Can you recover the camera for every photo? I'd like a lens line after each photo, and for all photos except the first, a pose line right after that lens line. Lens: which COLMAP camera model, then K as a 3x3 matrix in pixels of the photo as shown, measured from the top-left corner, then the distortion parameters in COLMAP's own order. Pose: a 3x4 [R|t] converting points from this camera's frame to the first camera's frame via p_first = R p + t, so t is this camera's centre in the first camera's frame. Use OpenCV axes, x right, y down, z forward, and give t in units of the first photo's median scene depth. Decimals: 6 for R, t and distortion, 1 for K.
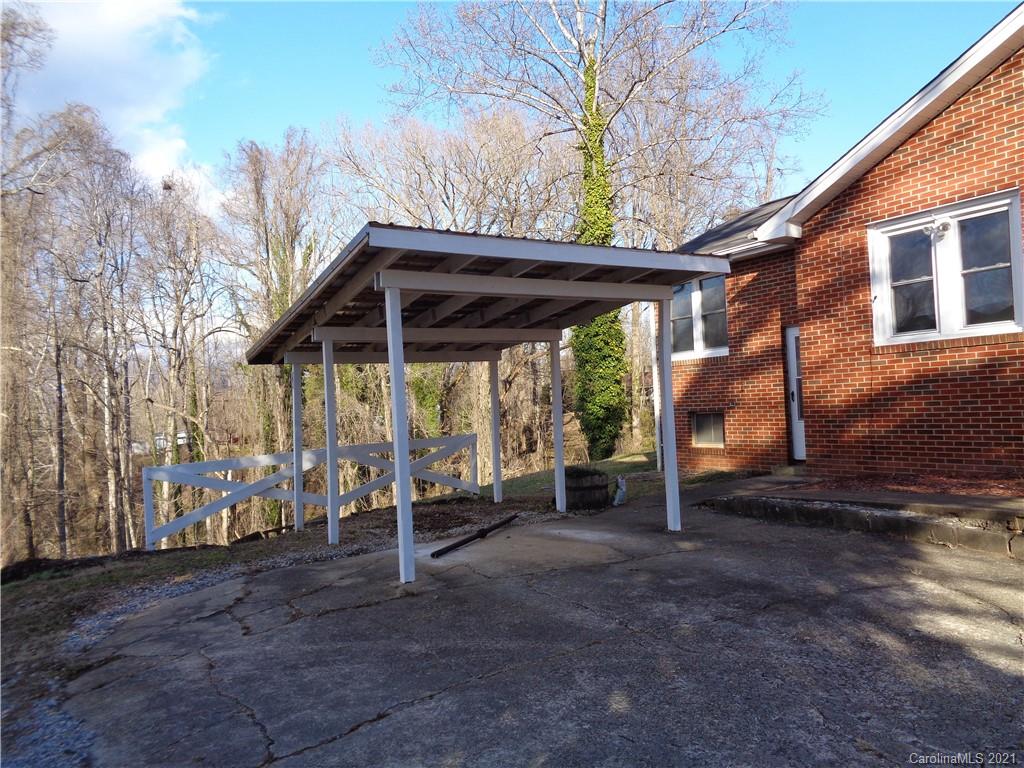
lens RADIAL K [[768.9, 0, 517.4], [0, 768.9, 385.5], [0, 0, 1]] dist [0.003345, 0.003128]
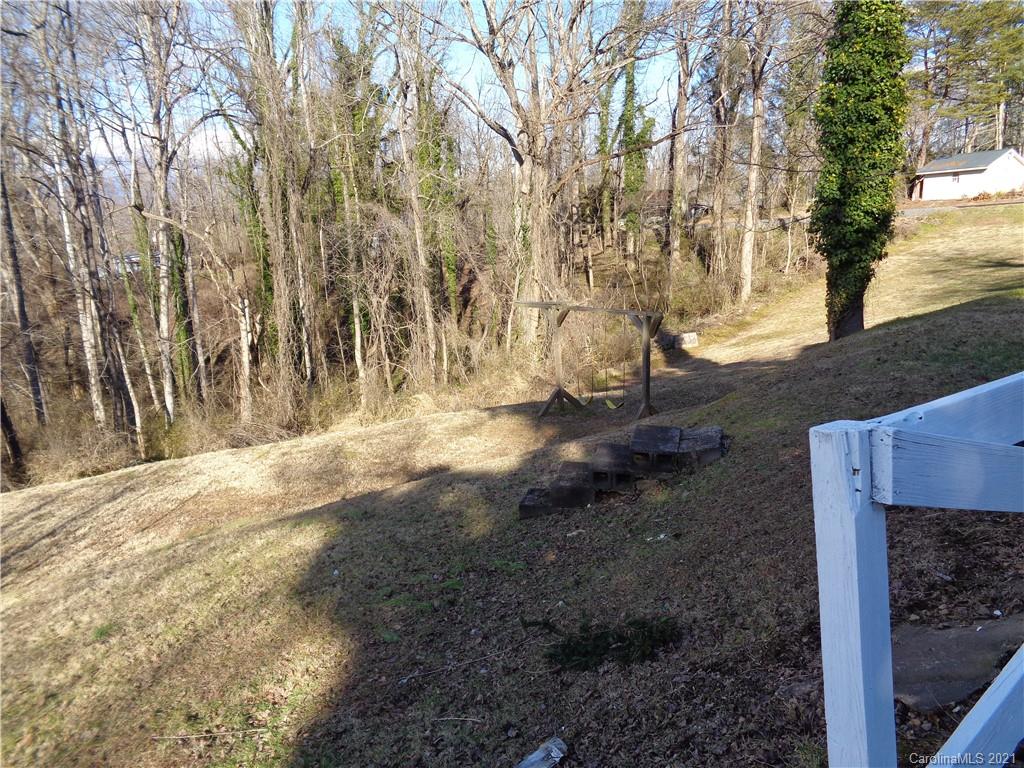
lens RADIAL K [[768.9, 0, 517.4], [0, 768.9, 385.5], [0, 0, 1]] dist [0.003345, 0.003128]
pose [[0.998830, -0.005557, 0.048035, -0.119287], [-0.005395, 0.974365, 0.224909, 0.013660], [-0.048053, -0.224905, 0.973195, 0.179916]]
